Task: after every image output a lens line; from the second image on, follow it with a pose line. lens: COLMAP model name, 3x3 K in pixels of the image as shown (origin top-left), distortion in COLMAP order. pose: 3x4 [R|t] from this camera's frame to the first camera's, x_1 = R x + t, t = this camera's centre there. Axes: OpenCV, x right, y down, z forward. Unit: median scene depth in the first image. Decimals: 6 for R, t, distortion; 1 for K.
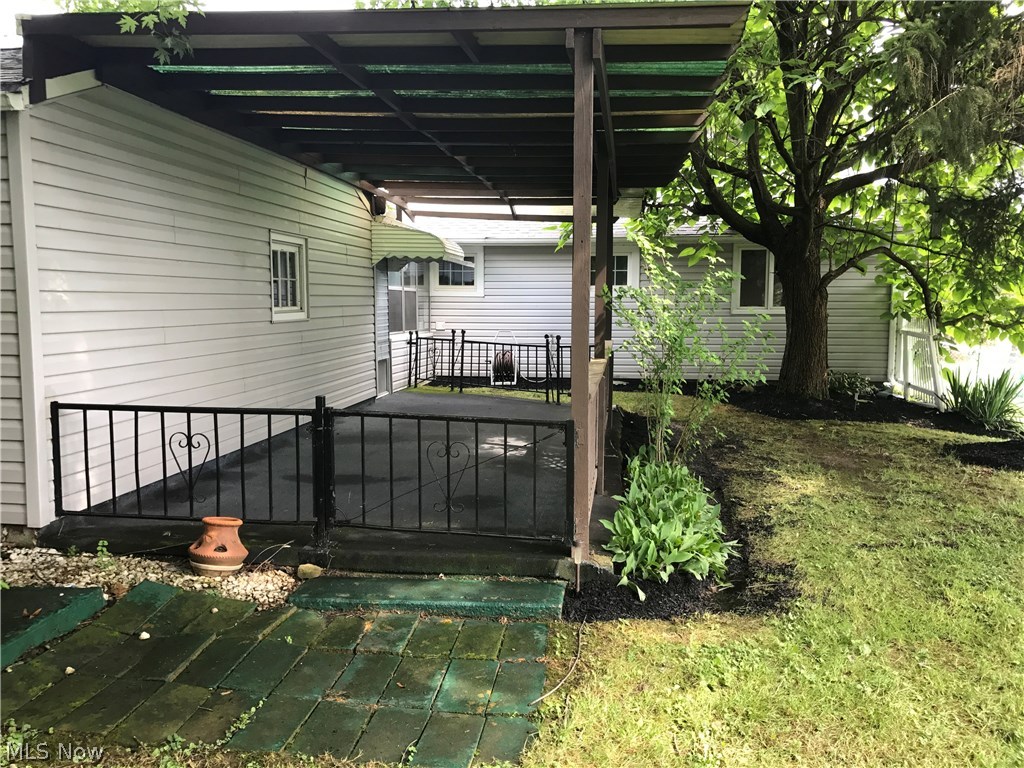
lens RADIAL K [[837.4, 0, 512.0], [0, 837.4, 384.0], [0, 0, 1]] dist [0.054495, -0.089641]
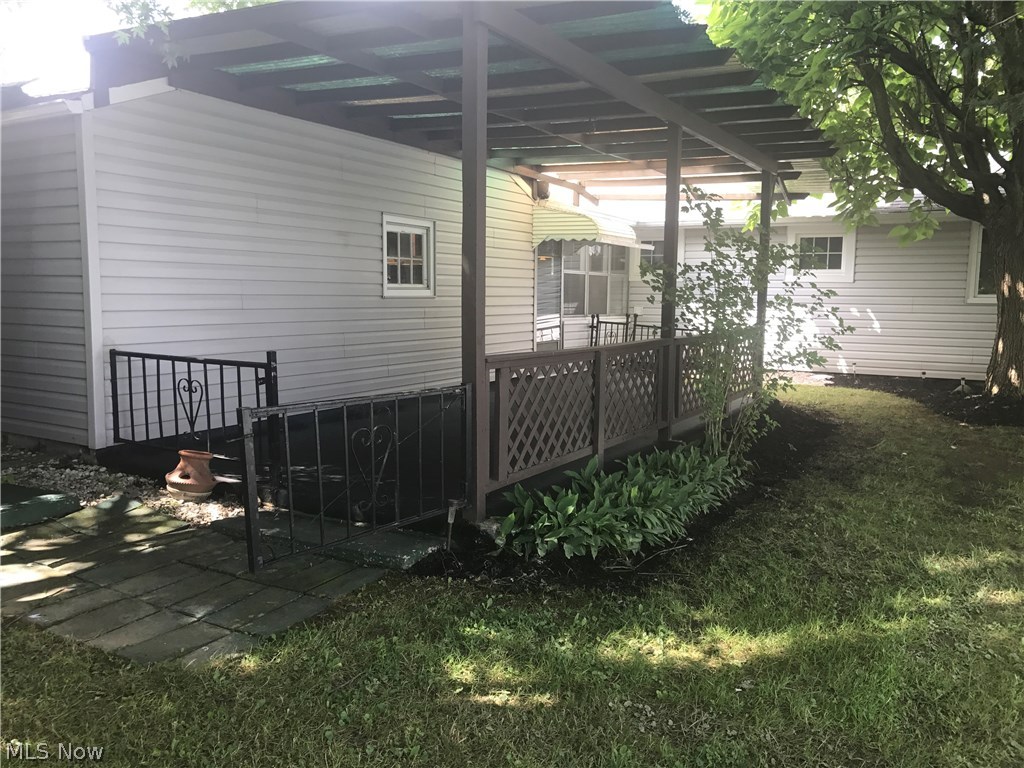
lens RADIAL K [[837.4, 0, 512.0], [0, 837.4, 384.0], [0, 0, 1]] dist [0.054495, -0.089641]
pose [[0.921605, 0.051744, -0.384664, 0.248545], [-0.049638, 0.998648, 0.015410, 0.012355], [0.384942, 0.004891, 0.922928, 0.044388]]
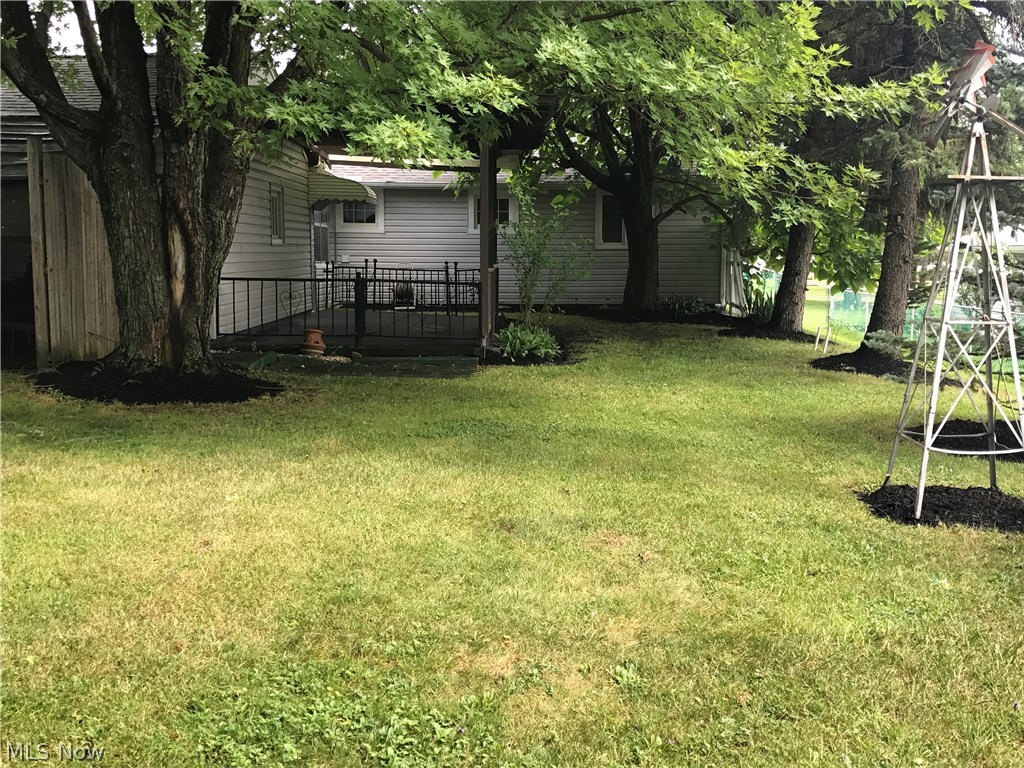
lens RADIAL K [[1244.6, 0, 512.0], [0, 1244.6, 384.0], [0, 0, 1]] dist [0.025787, 0.007743]
pose [[0.991298, -0.011925, 0.131095, -0.129586], [0.011185, 0.999917, 0.006379, 0.137439], [-0.131160, -0.004858, 0.991349, -1.046402]]
